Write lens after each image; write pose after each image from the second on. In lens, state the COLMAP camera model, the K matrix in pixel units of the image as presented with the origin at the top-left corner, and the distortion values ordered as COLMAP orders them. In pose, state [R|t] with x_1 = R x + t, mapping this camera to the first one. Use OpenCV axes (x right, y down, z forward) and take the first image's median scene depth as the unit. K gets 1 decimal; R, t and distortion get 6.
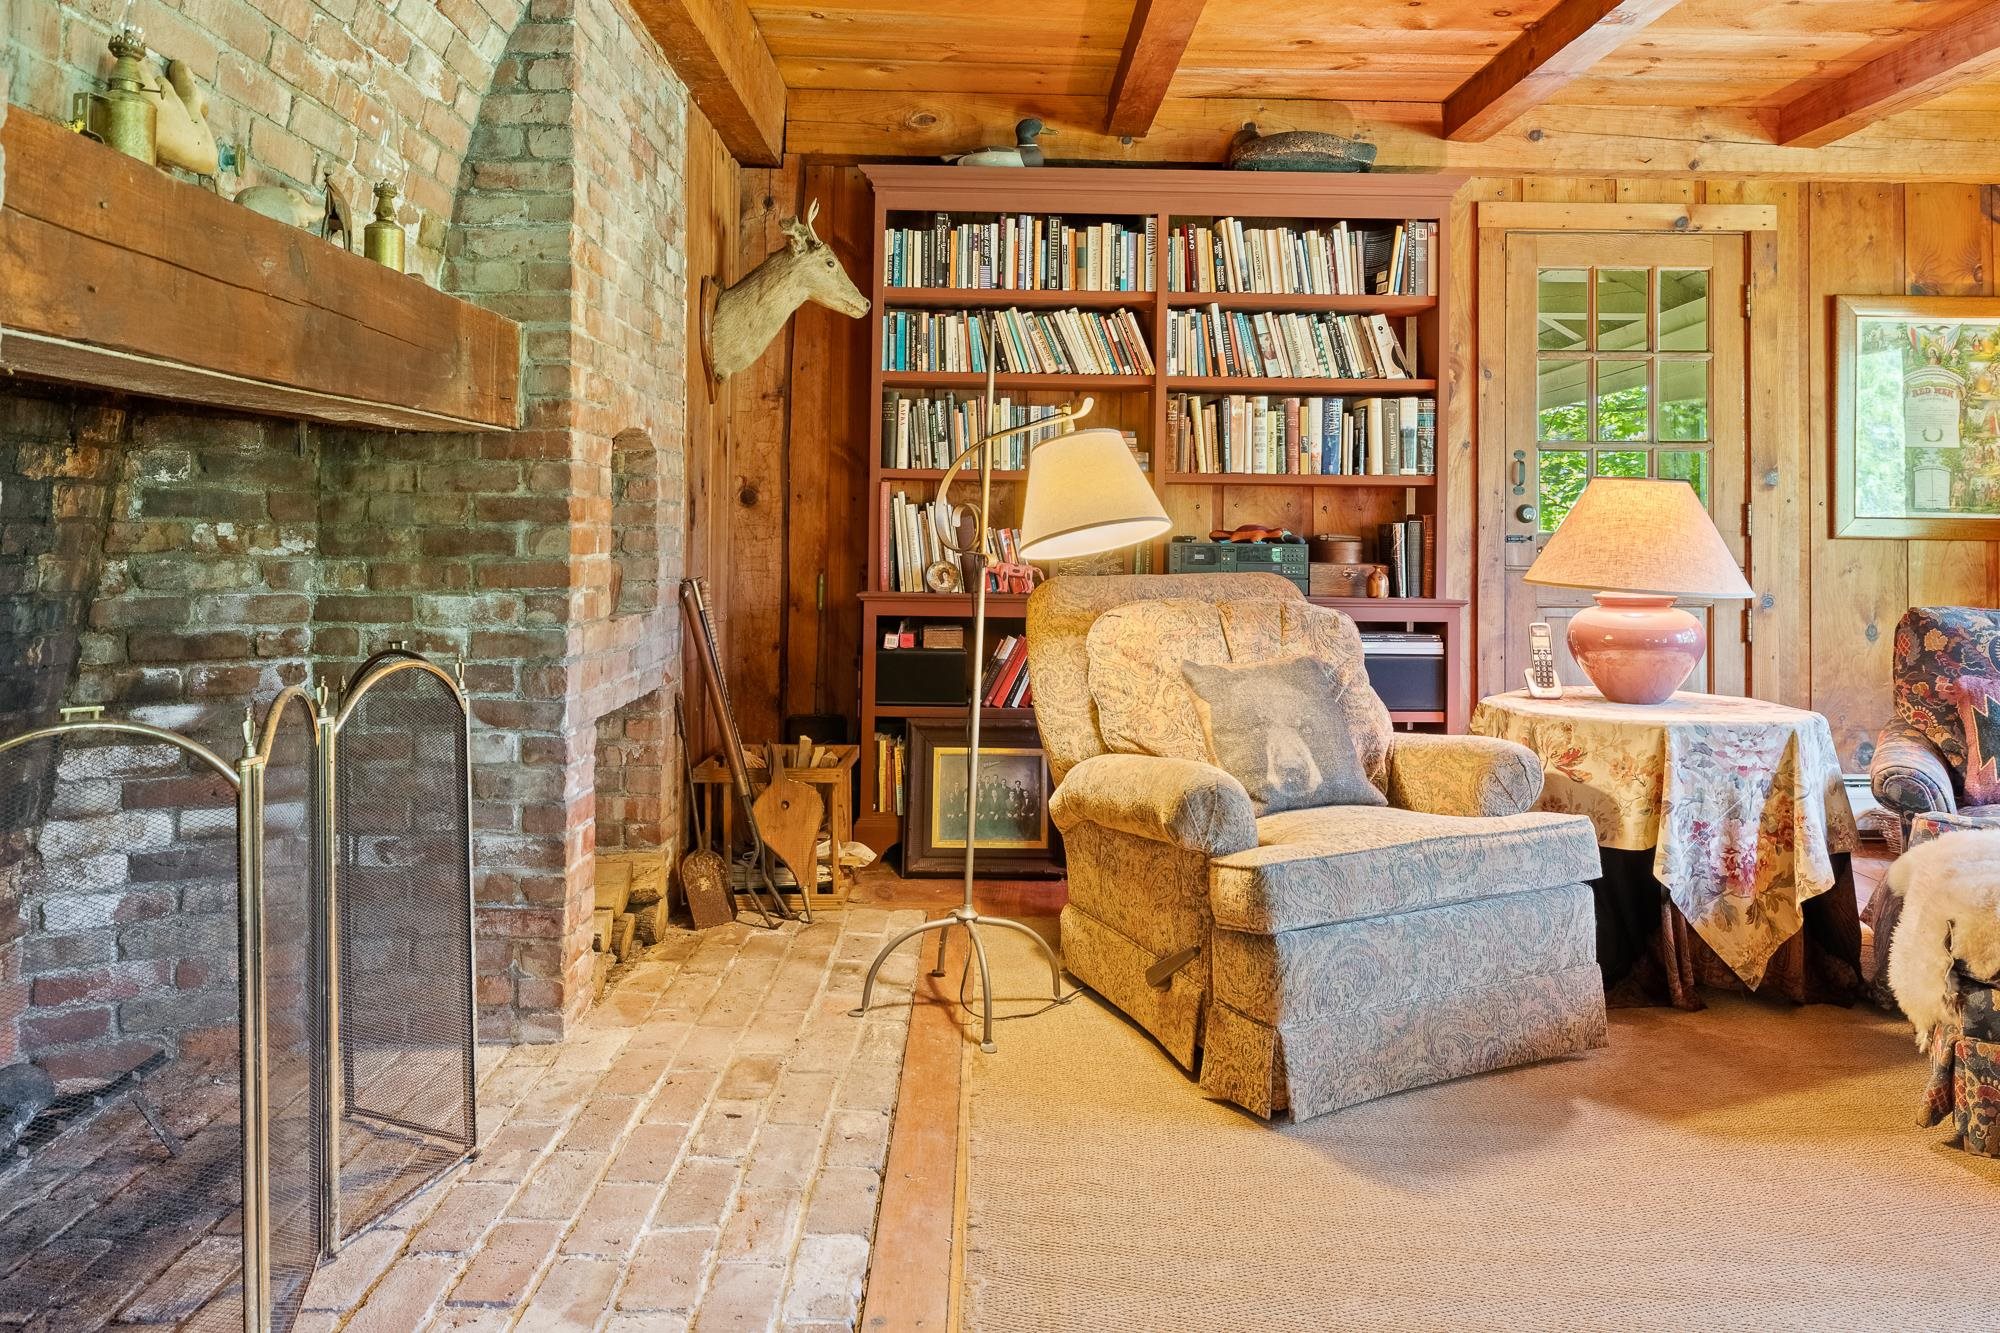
lens RADIAL K [[1340.6, 0, 1005.1], [0, 1340.6, 518.9], [0, 0, 1]] dist [-0.002902, -0.000509]
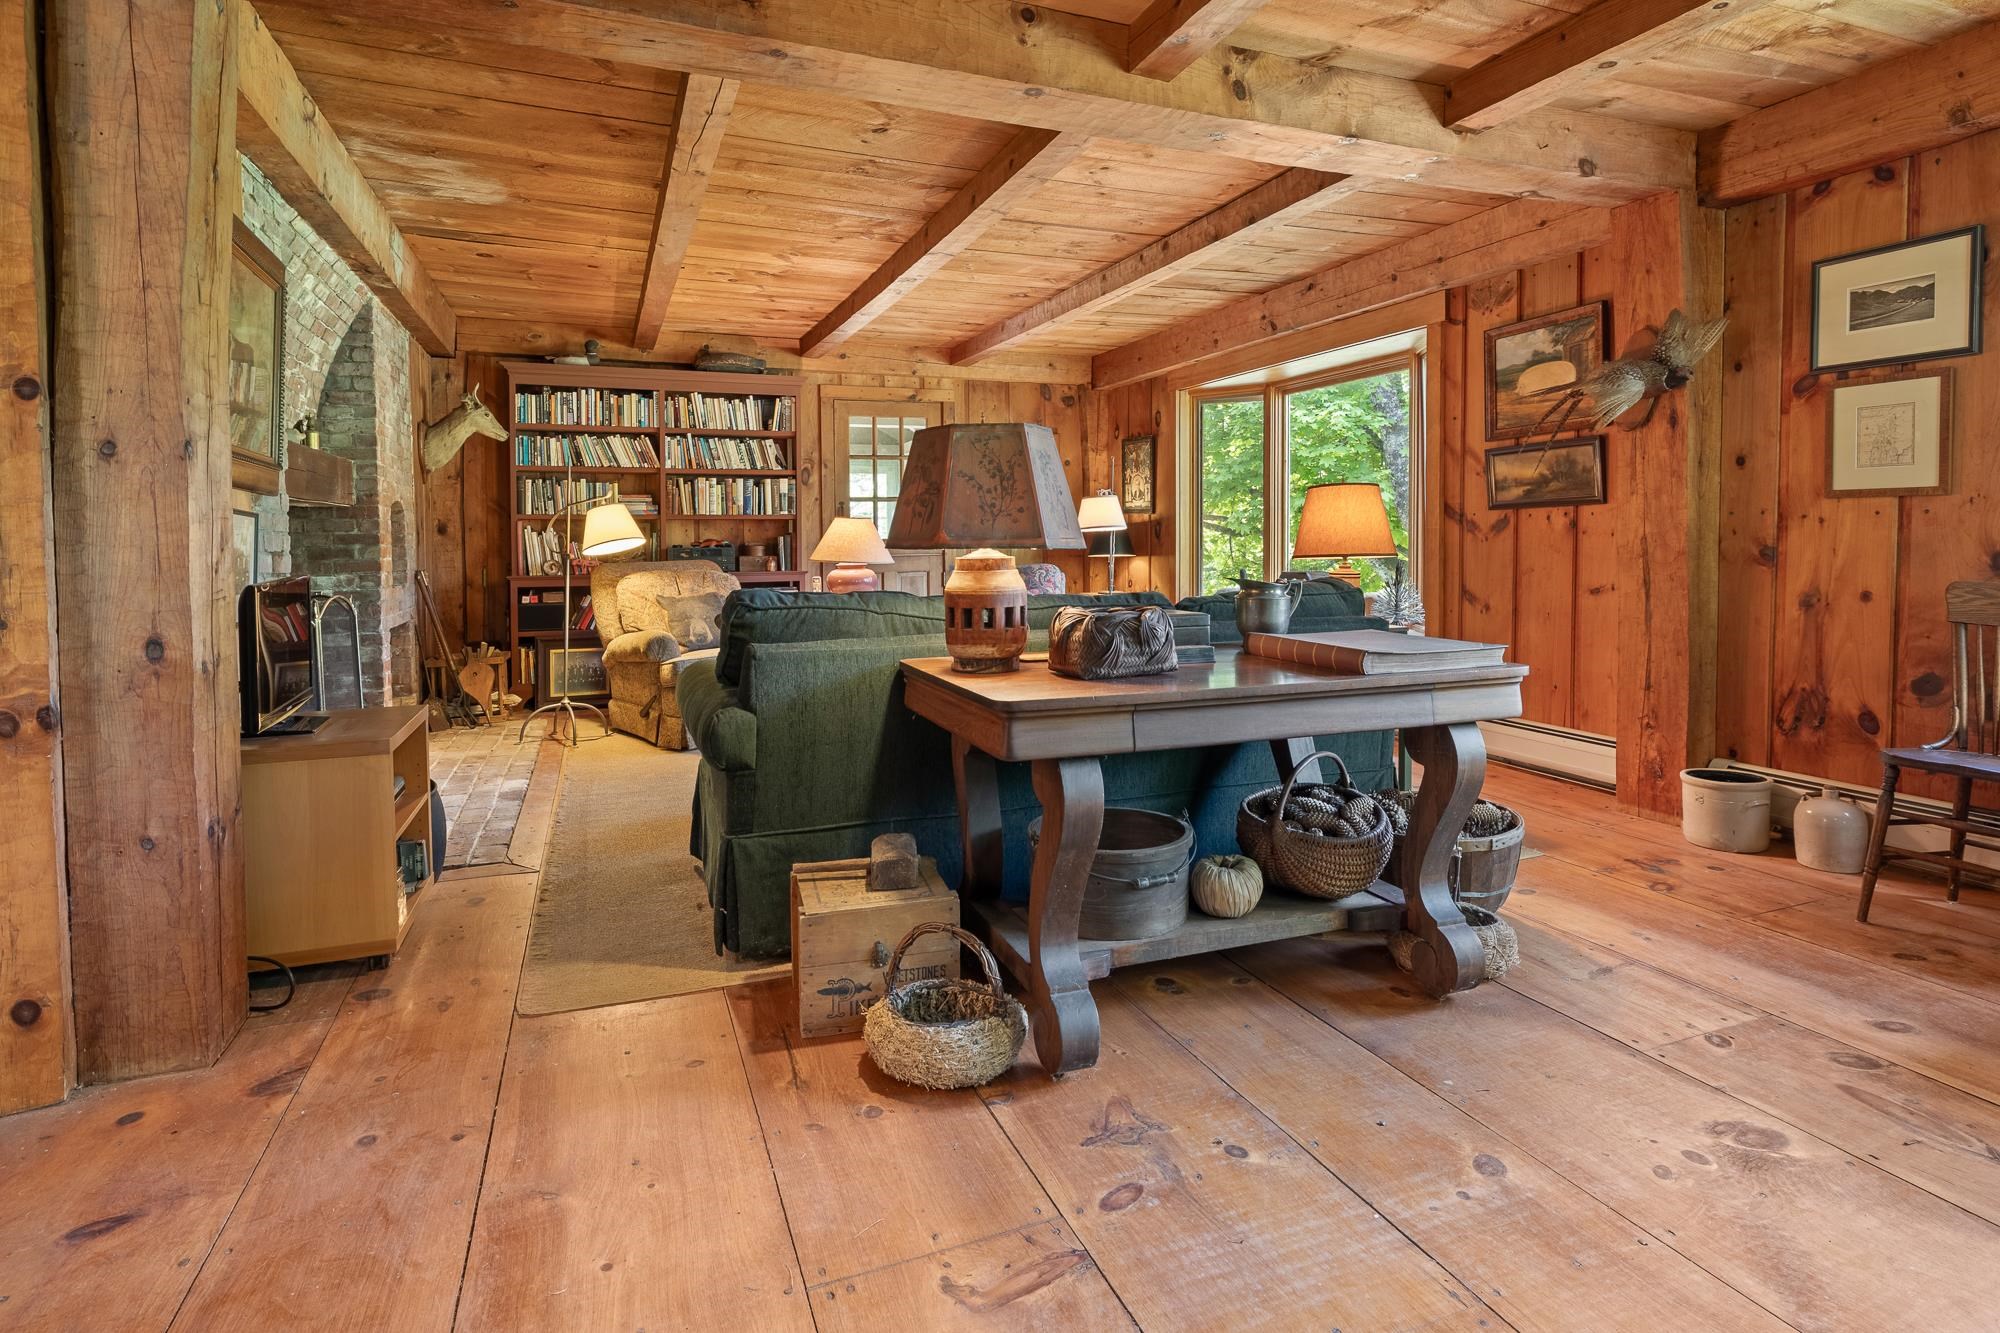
lens RADIAL K [[972.7, 0, 980.2], [0, 972.7, 563.5], [0, 0, 1]] dist [-0.016680, -0.000708]
pose [[0.934685, -0.029278, 0.354269, 0.039902], [0.018251, 0.999241, 0.034428, -0.001672], [-0.355008, -0.025714, 0.934510, -0.608574]]
